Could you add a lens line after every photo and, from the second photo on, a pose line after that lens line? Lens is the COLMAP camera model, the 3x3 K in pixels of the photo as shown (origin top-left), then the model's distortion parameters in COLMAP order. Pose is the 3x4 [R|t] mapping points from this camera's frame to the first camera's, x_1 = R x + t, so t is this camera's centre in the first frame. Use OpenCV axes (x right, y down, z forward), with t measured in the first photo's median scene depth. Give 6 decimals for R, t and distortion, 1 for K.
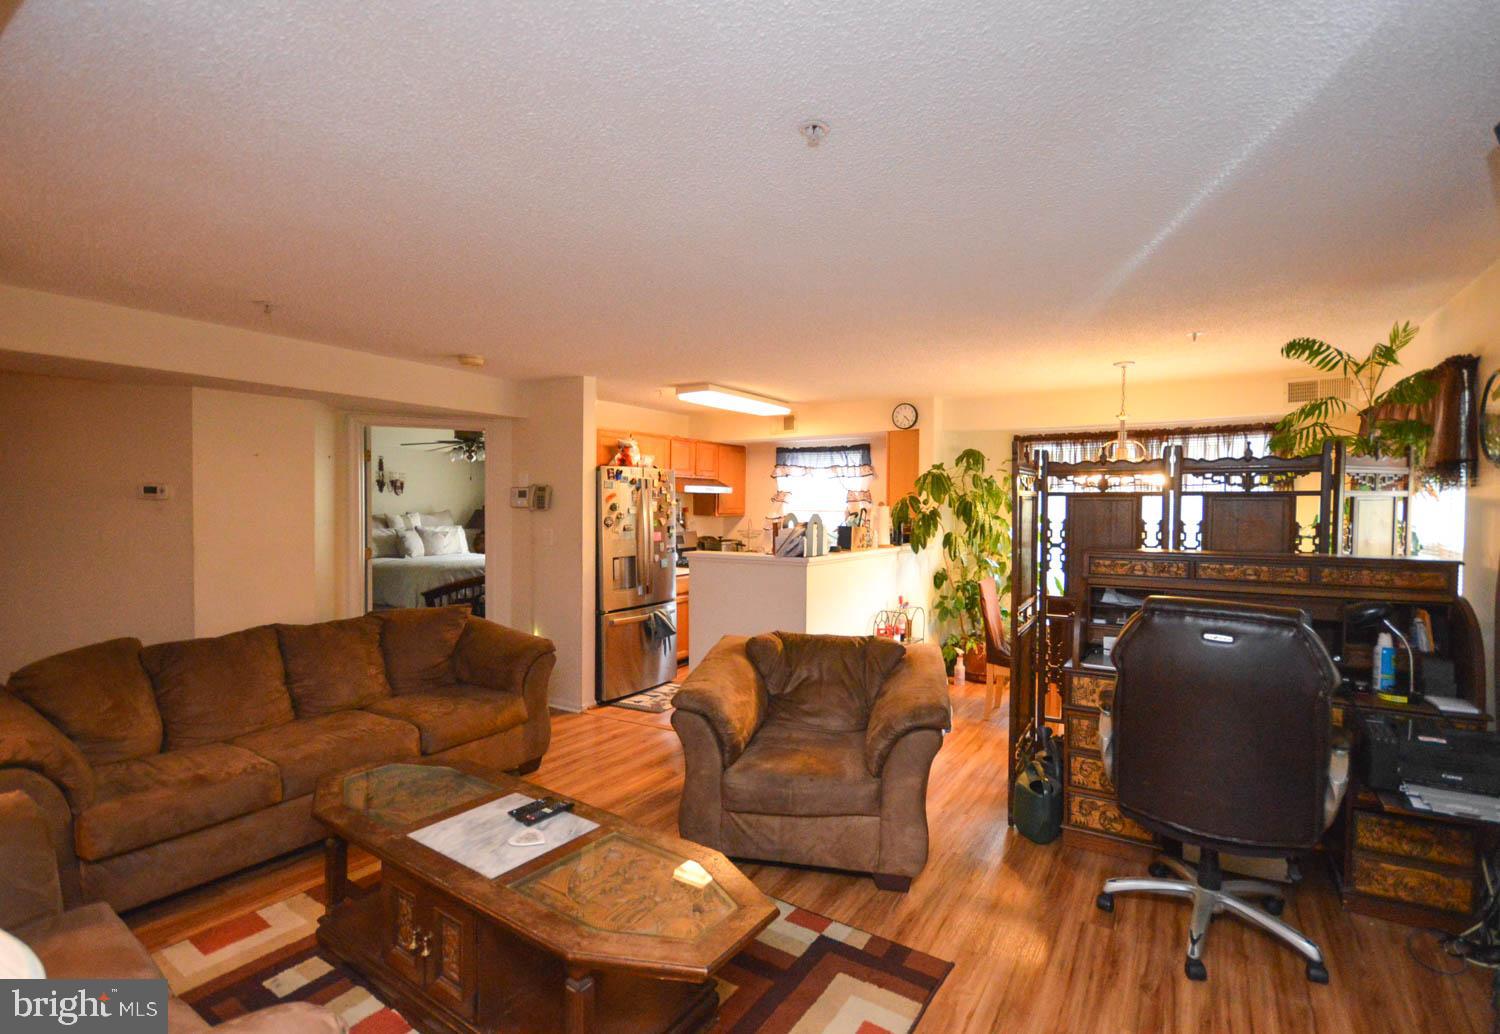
lens RADIAL K [[687.5, 0, 750.9], [0, 687.5, 523.4], [0, 0, 1]] dist [-0.000958, -0.000223]
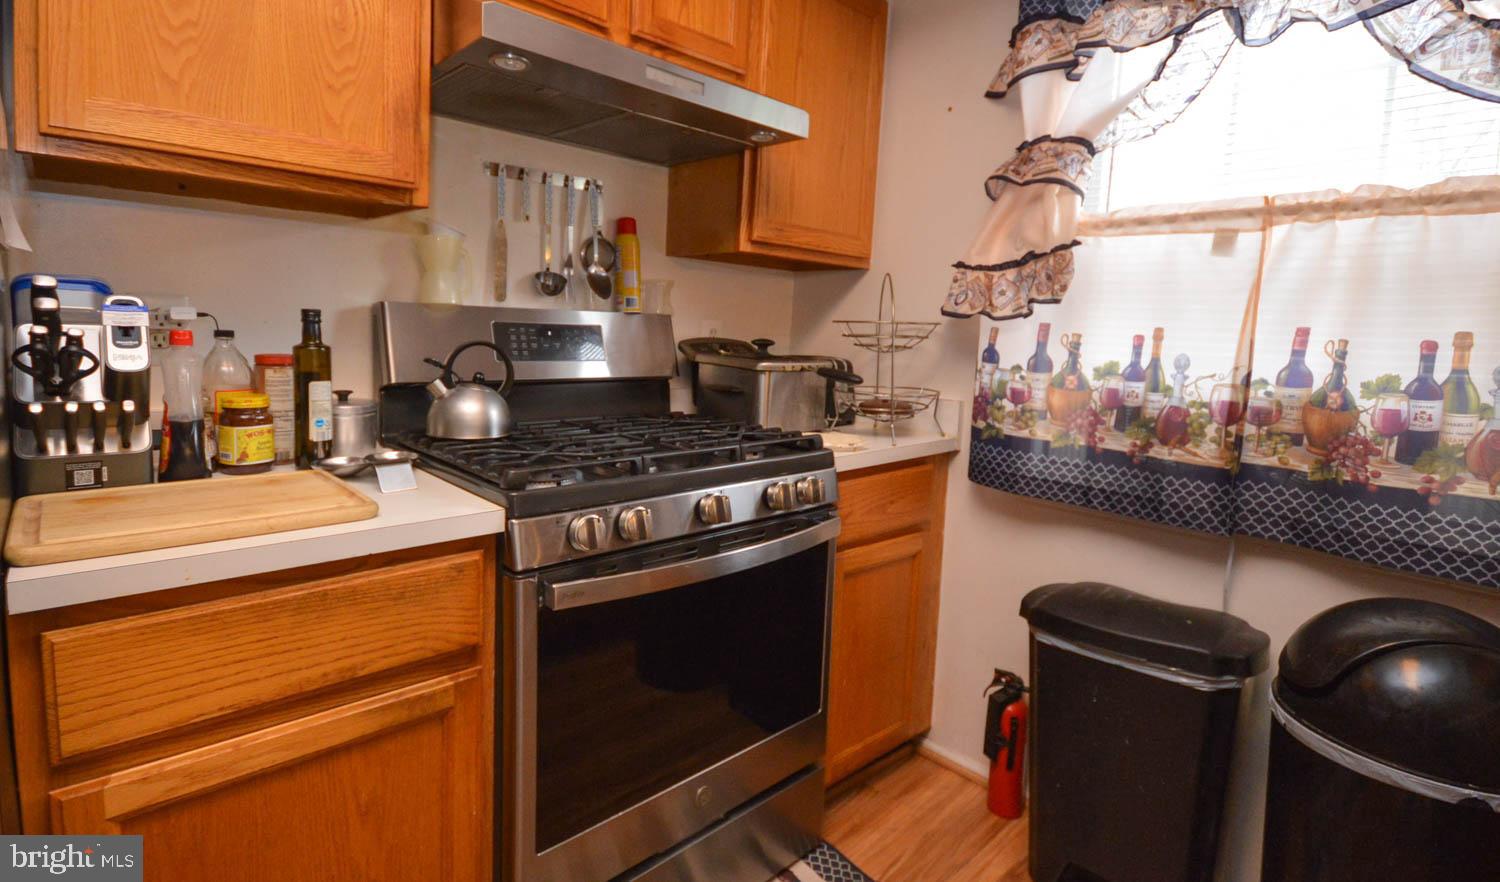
lens RADIAL K [[715.4, 0, 726.6], [0, 715.4, 399.9], [0, 0, 1]] dist [-0.000254, -0.000185]
pose [[0.971826, 0.050716, -0.230178, 0.004973], [-0.037269, 0.997355, 0.062402, 0.032360], [0.232734, -0.052066, 0.971146, 0.971674]]
